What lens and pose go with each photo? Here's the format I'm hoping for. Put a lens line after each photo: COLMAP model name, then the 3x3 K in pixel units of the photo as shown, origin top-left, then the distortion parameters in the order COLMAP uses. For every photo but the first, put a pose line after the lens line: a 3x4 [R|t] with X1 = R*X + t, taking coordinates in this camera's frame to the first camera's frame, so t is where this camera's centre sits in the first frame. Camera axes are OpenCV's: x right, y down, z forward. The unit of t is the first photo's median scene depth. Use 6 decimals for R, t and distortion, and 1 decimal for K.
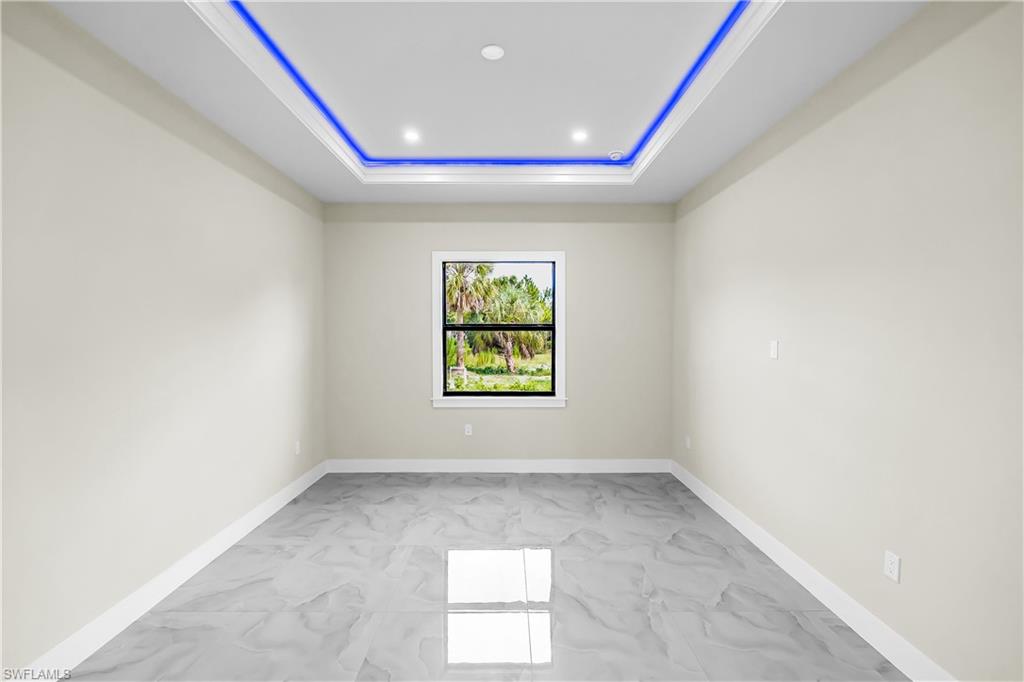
lens RADIAL K [[454.2, 0, 512.0], [0, 454.2, 341.0], [0, 0, 1]] dist [-0.001737, -0.000097]
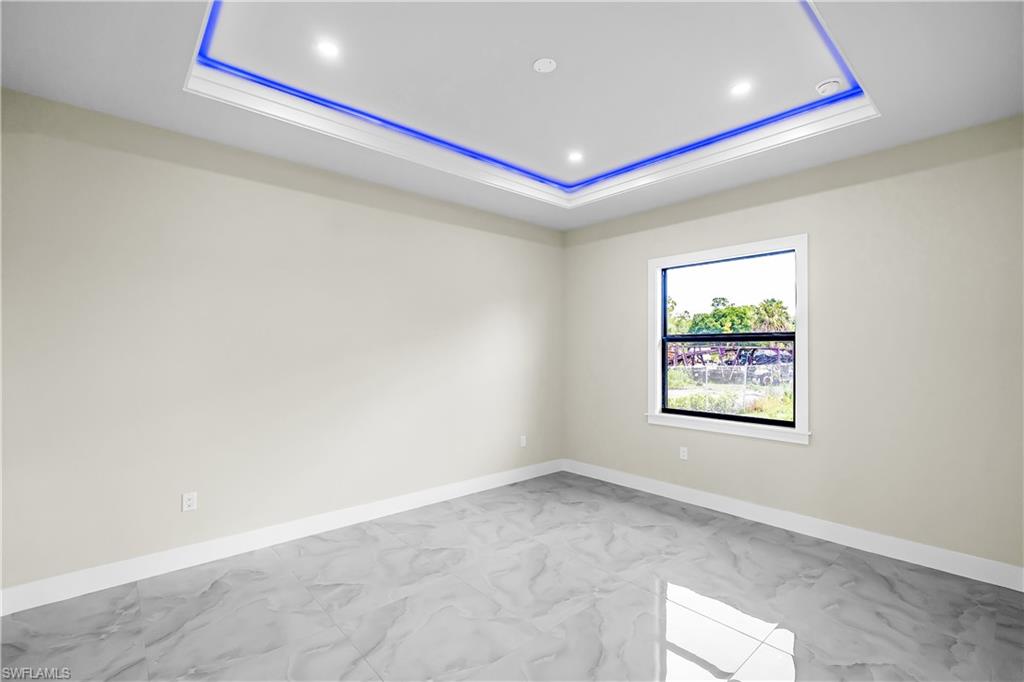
lens RADIAL K [[454.2, 0, 512.0], [0, 454.2, 341.0], [0, 0, 1]] dist [-0.001737, -0.000097]
pose [[0.663433, -0.013863, -0.748107, 0.400918], [-0.016121, 0.999331, -0.032815, 0.012033], [0.748062, 0.033831, 0.662766, 0.174115]]
